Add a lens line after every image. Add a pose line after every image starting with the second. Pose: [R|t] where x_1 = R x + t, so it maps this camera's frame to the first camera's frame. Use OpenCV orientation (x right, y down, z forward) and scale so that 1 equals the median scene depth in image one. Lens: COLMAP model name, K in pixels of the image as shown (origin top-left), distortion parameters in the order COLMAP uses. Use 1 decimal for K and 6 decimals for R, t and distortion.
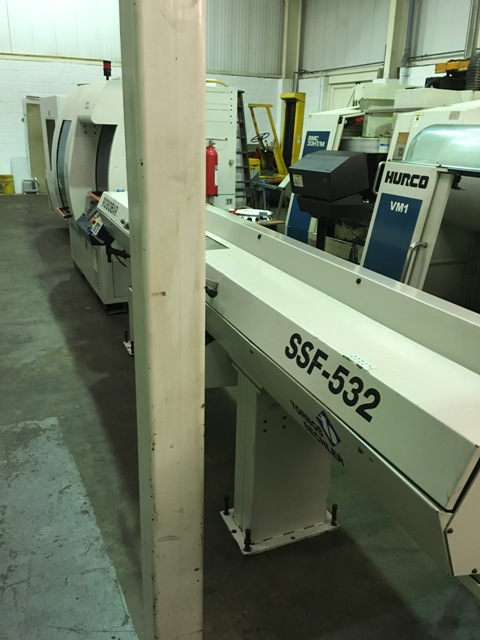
lens RADIAL K [[544.0, 0, 244.9], [0, 544.0, 320.8], [0, 0, 1]] dist [0.090558, -0.119097]
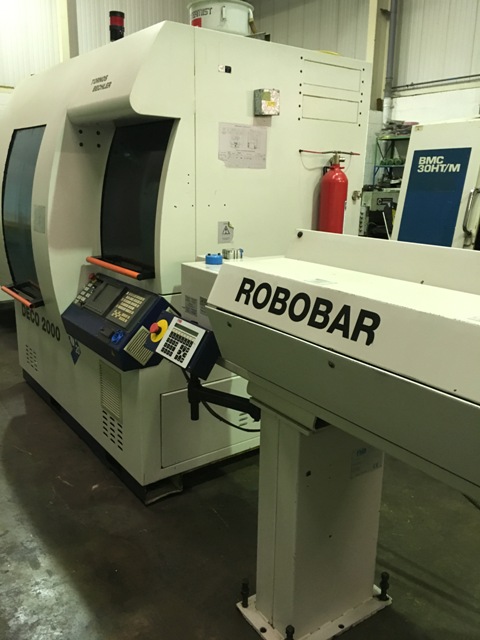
lens RADIAL K [[544.0, 0, 244.9], [0, 544.0, 320.8], [0, 0, 1]] dist [0.090558, -0.119097]
pose [[0.979727, -0.058796, 0.191516, -0.224823], [0.075237, 0.993973, -0.079733, -0.115829], [-0.185674, 0.092526, 0.978245, 0.443961]]
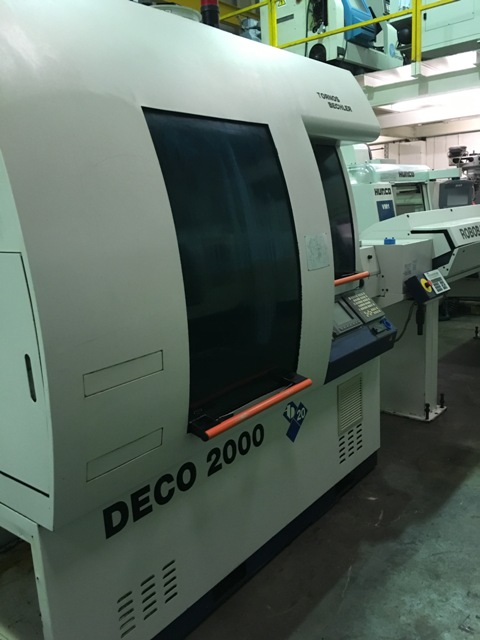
lens RADIAL K [[544.0, 0, 244.9], [0, 544.0, 320.8], [0, 0, 1]] dist [0.090558, -0.119097]
pose [[-0.440291, -0.190187, 0.877481, -0.601822], [0.346376, 0.865675, 0.361428, -0.359610], [-0.828352, 0.463072, -0.315273, 1.103570]]
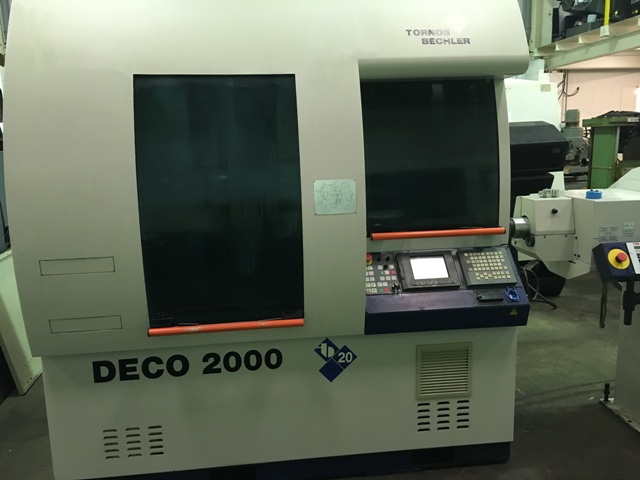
lens RADIAL K [[544.0, 0, 321.6], [0, 544.0, 237.3], [0, 0, 1]] dist [0.090558, -0.119097]
pose [[0.312423, -0.206724, 0.927177, -0.637960], [0.357027, 0.930029, 0.087055, -0.263526], [-0.880297, 0.303829, 0.364368, 0.818150]]
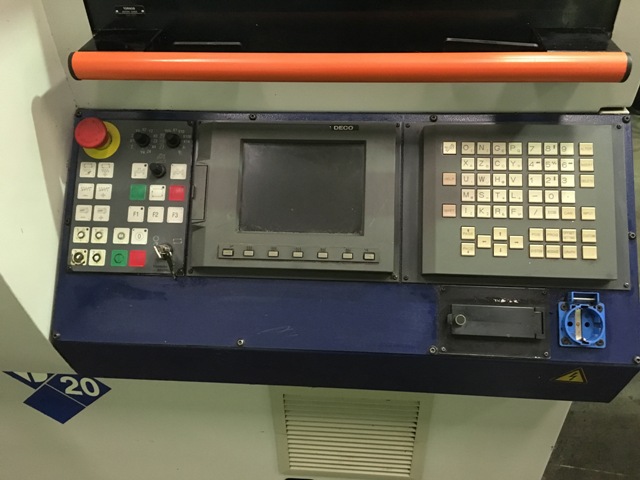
lens RADIAL K [[544.0, 0, 321.6], [0, 544.0, 237.3], [0, 0, 1]] dist [0.090558, -0.119097]
pose [[0.491299, -0.552756, 0.673117, -0.328136], [0.332627, 0.833314, 0.441528, -0.220295], [-0.804975, 0.006974, 0.593267, 0.831087]]
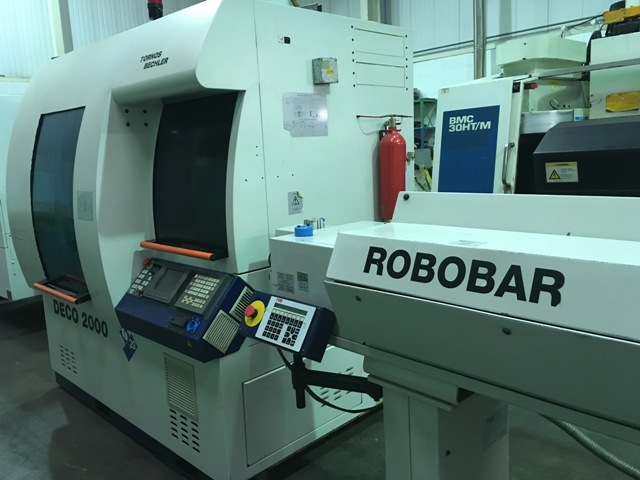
lens RADIAL K [[544.0, 0, 321.6], [0, 544.0, 237.3], [0, 0, 1]] dist [0.090558, -0.119097]
pose [[0.936801, -0.128174, 0.325538, -0.271666], [0.186678, 0.970076, -0.155255, -0.127197], [-0.295897, 0.206214, 0.932695, 0.475353]]
